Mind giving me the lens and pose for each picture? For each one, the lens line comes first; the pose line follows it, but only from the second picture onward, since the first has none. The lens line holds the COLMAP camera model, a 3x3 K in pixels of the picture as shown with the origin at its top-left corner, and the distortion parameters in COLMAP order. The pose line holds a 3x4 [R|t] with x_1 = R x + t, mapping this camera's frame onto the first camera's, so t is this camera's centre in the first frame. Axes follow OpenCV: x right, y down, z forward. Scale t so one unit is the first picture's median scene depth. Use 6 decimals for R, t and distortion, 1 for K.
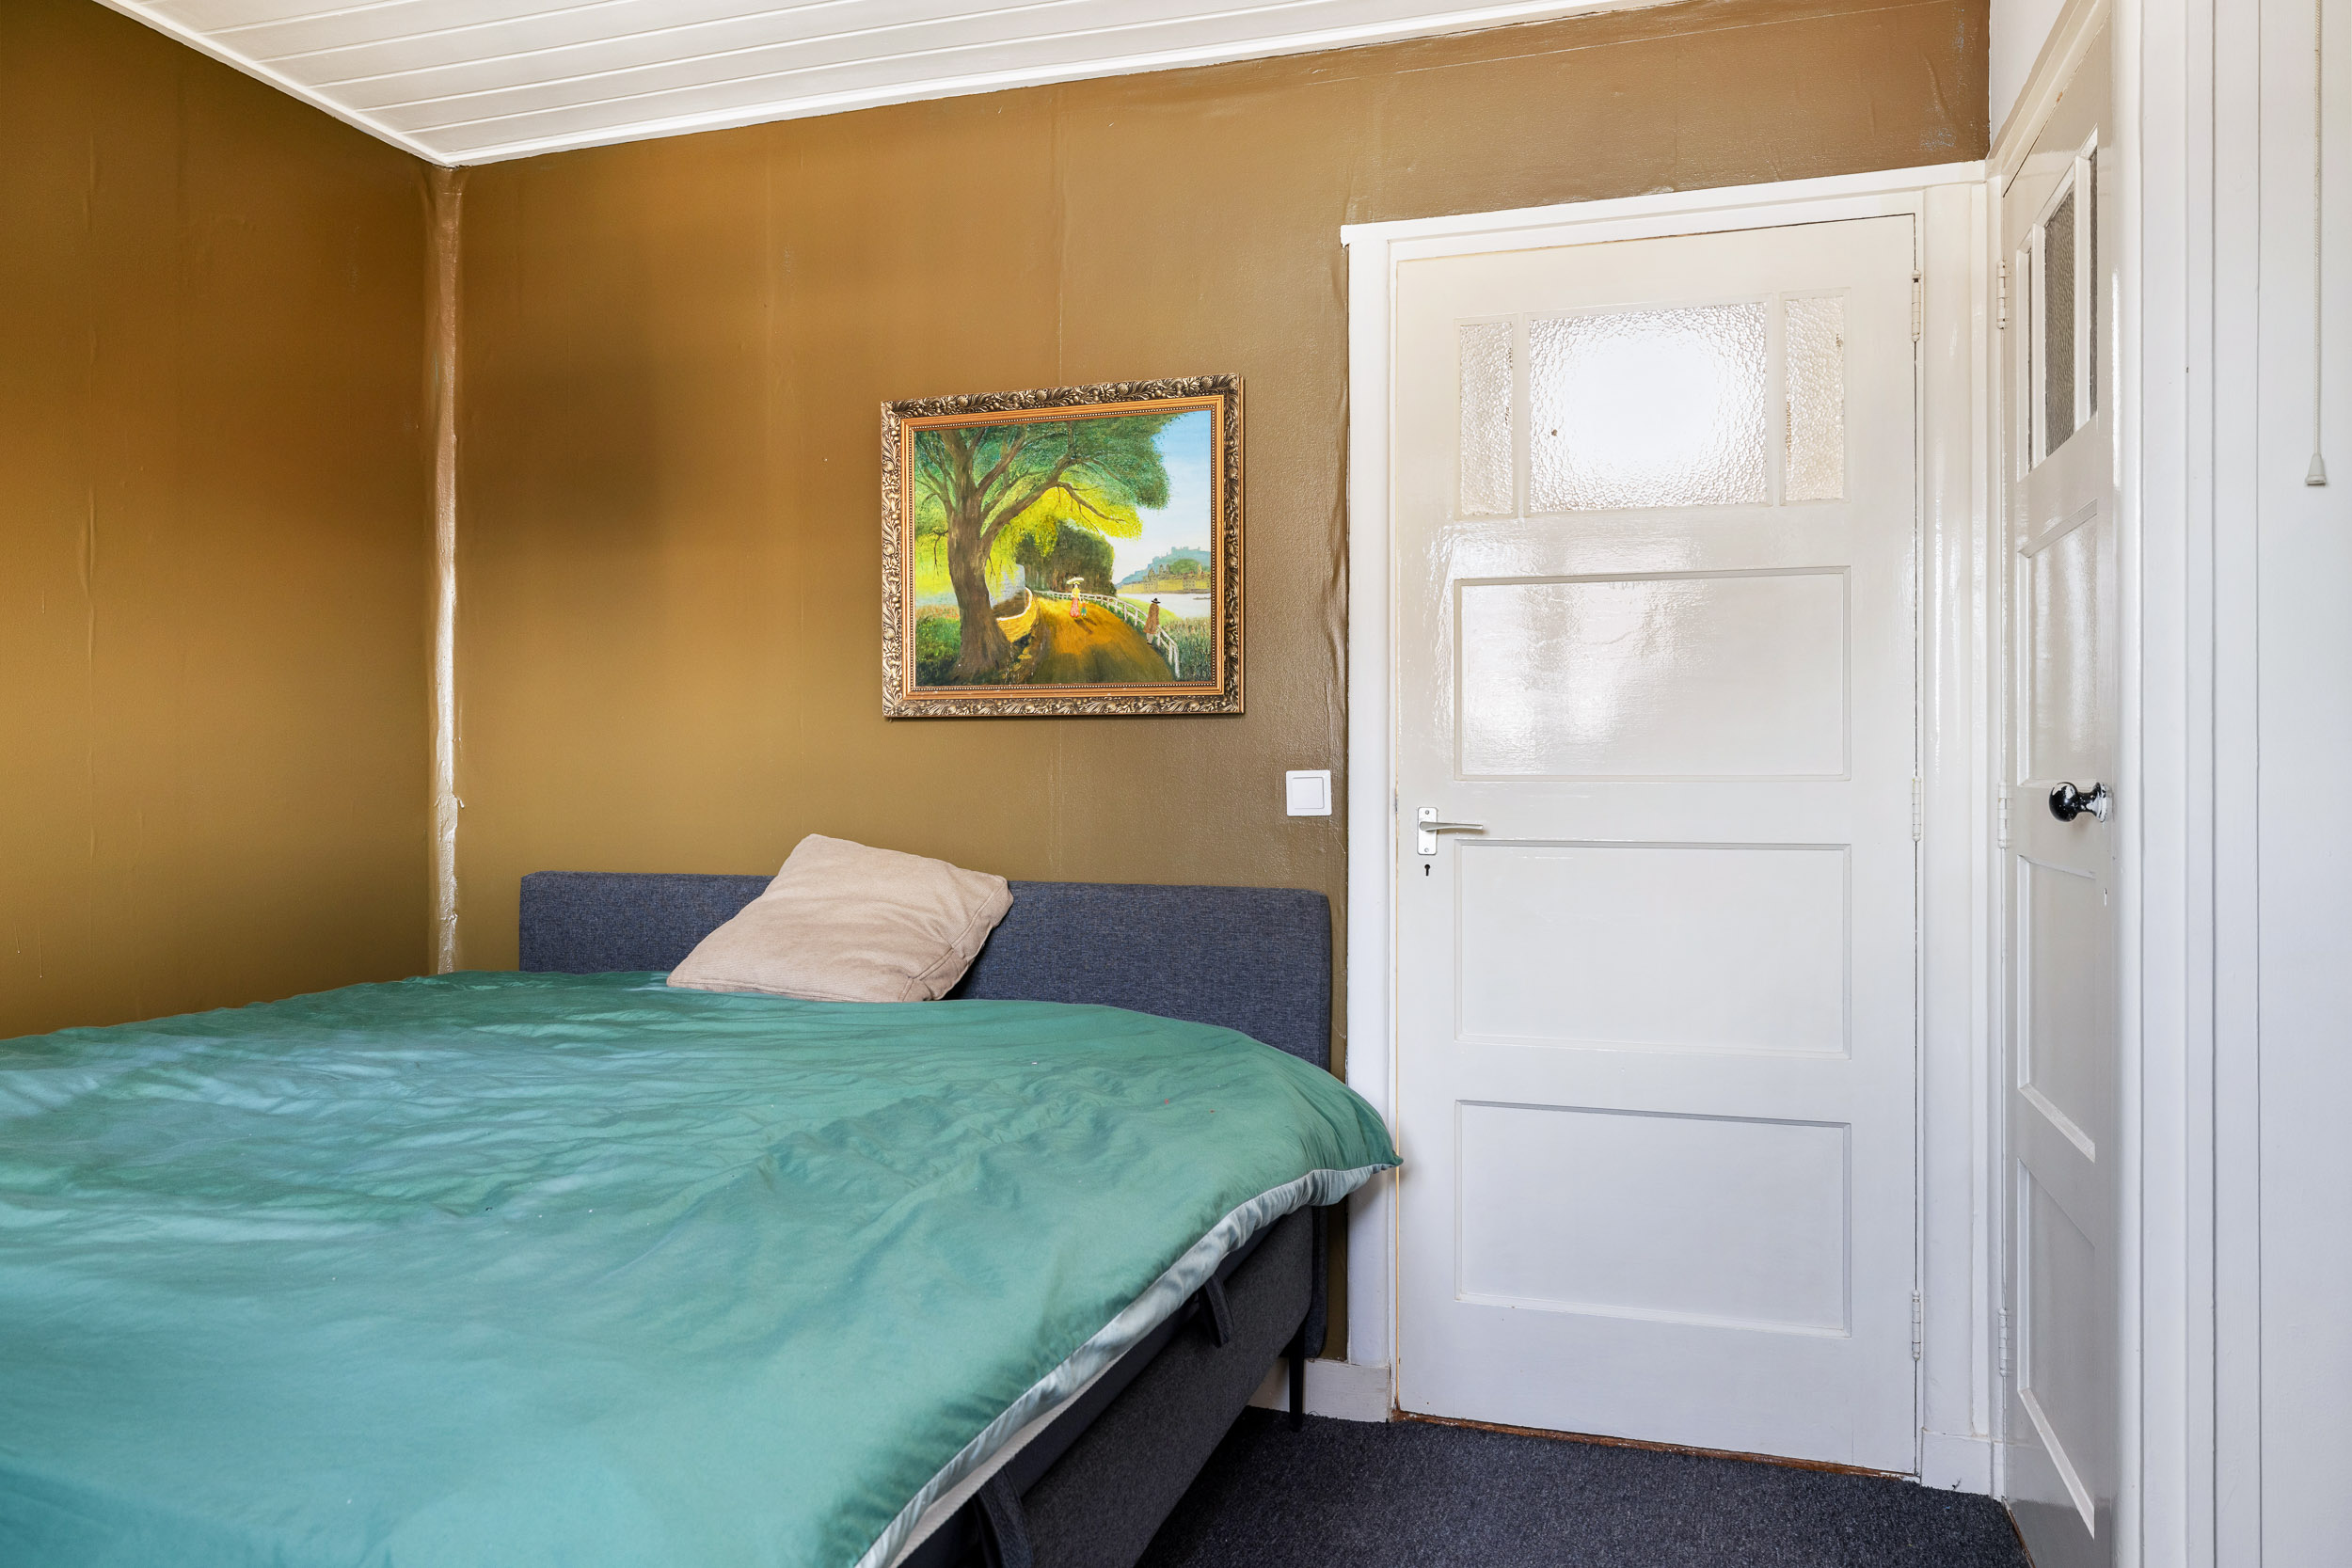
lens RADIAL K [[1598.2, 0, 1176.0], [0, 1598.2, 784.0], [0, 0, 1]] dist [0.001894, 0.000114]
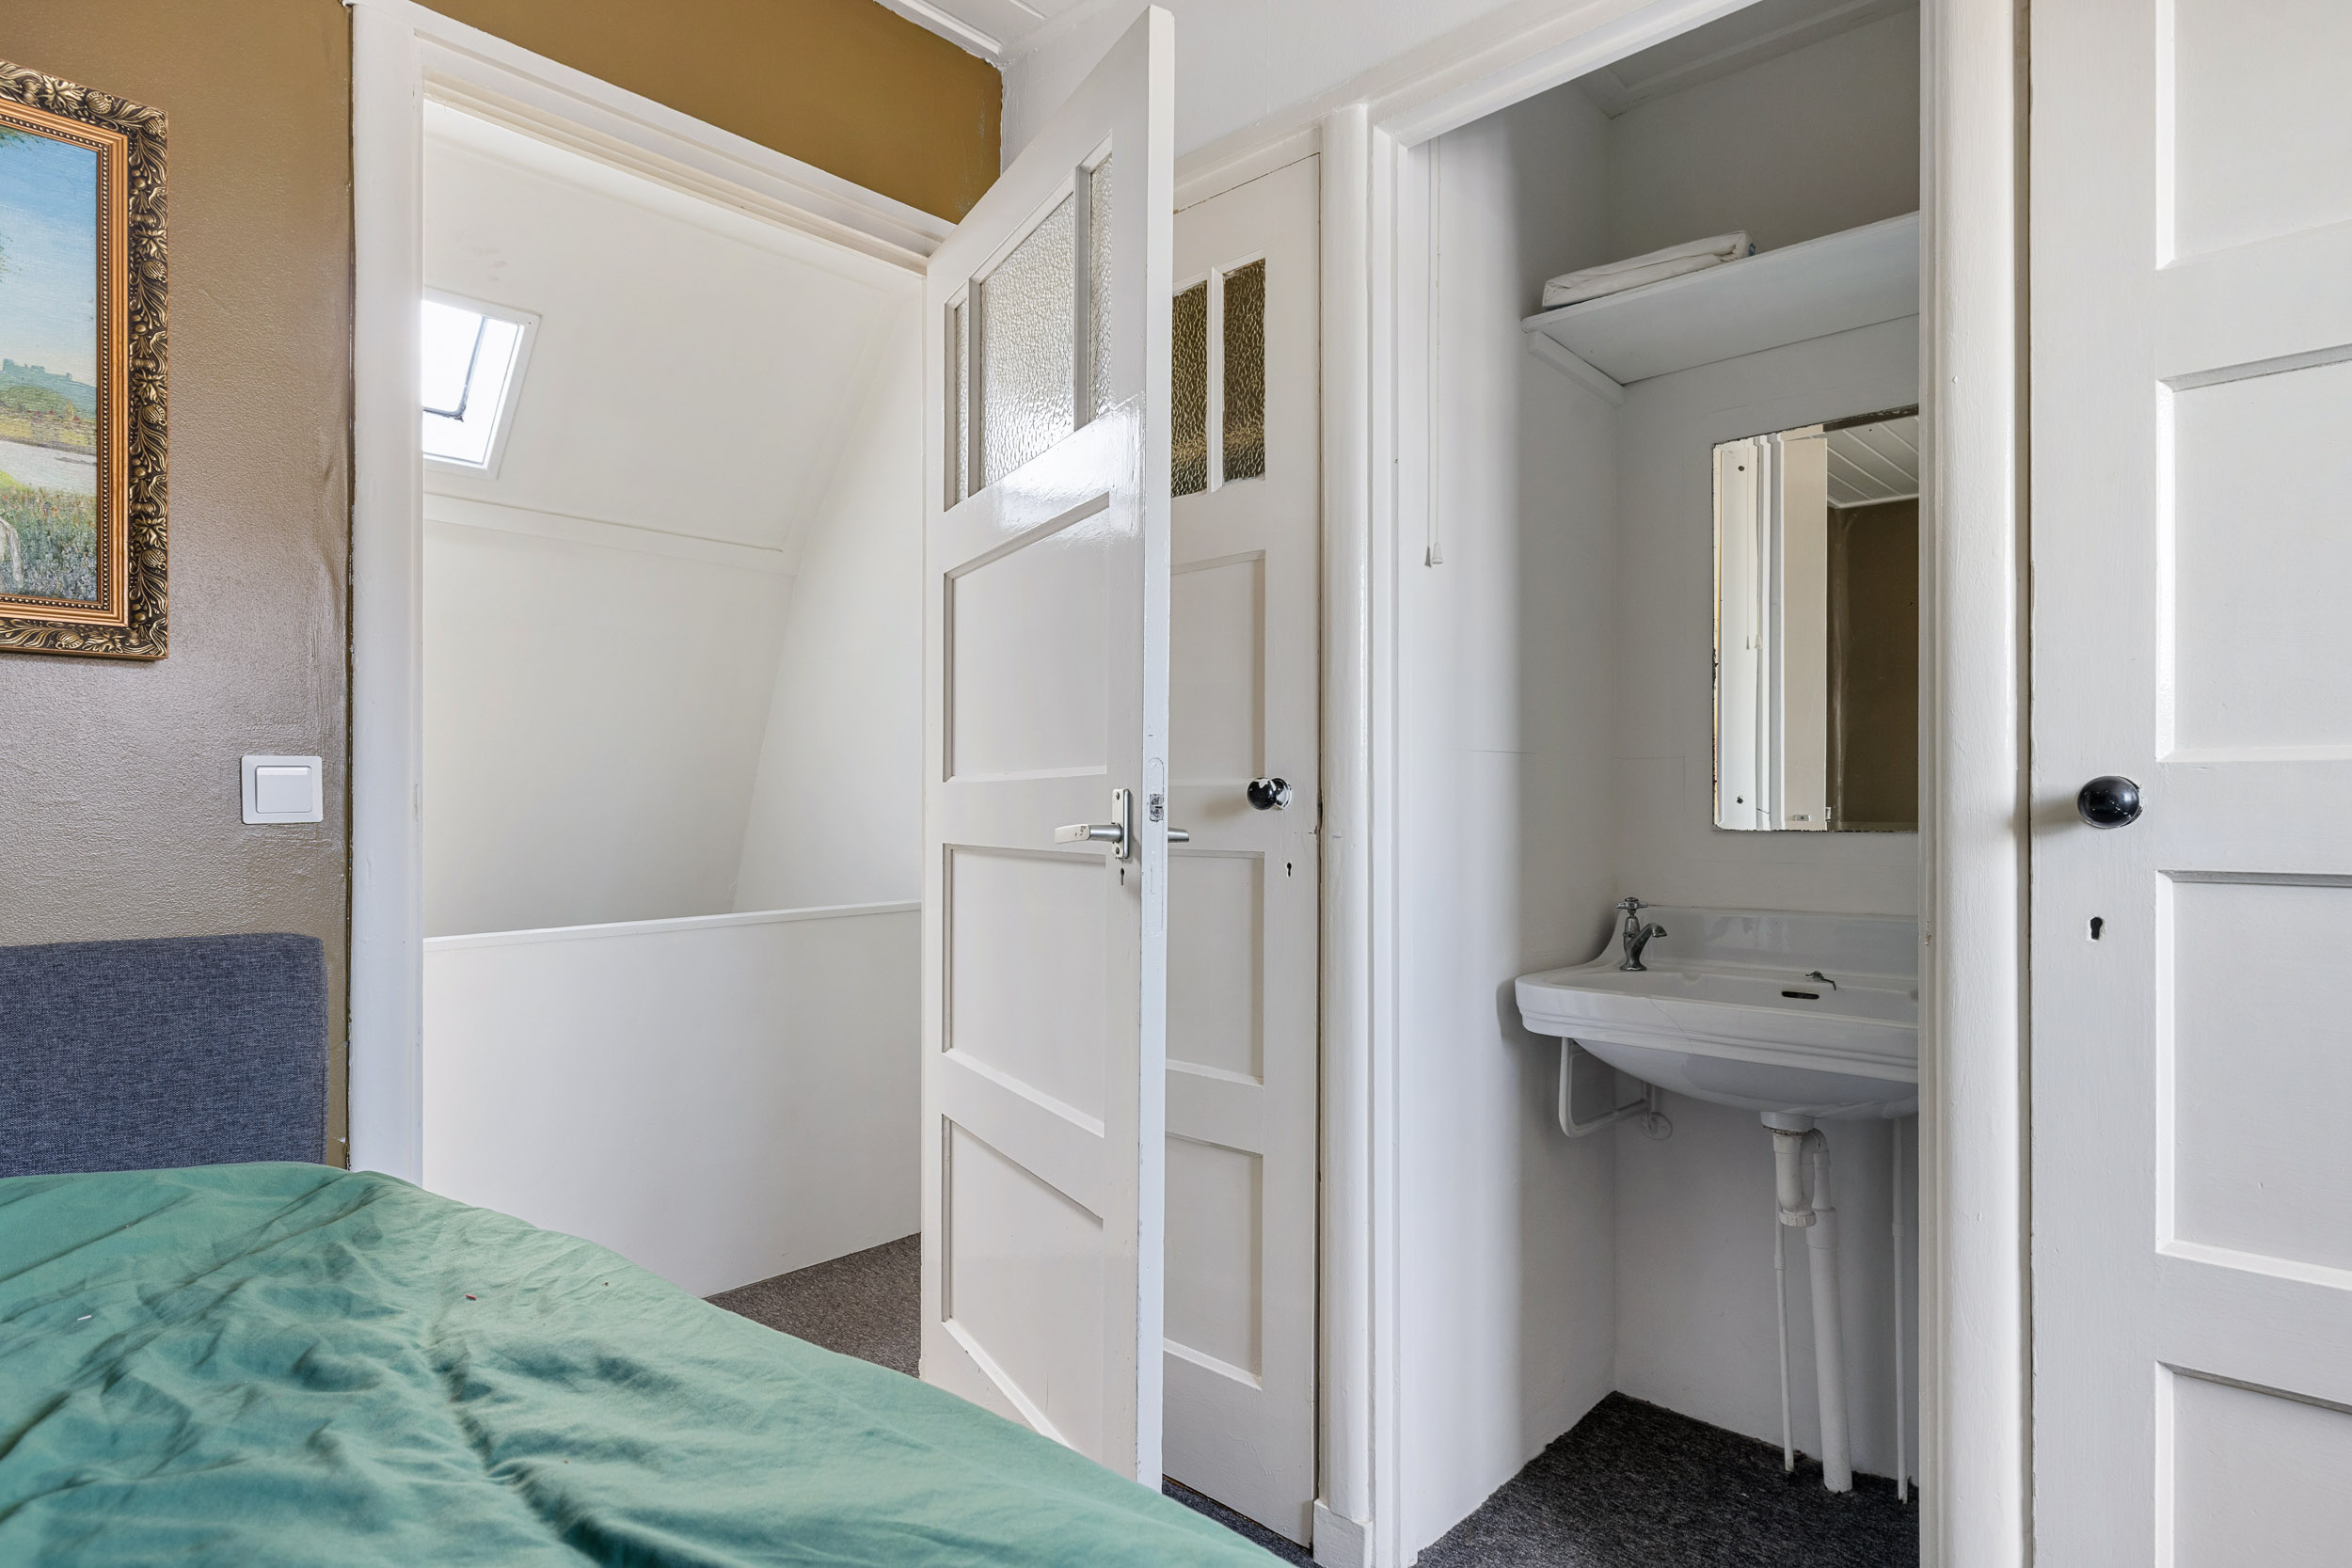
lens RADIAL K [[1281.8, 0, 1179.0], [0, 1281.8, 811.9], [0, 0, 1]] dist [0.001286, 0.000117]
pose [[0.411315, -0.004368, 0.911483, -0.253167], [0.008694, 0.999962, 0.000869, 0.017928], [-0.911452, 0.007567, 0.411337, 0.432885]]
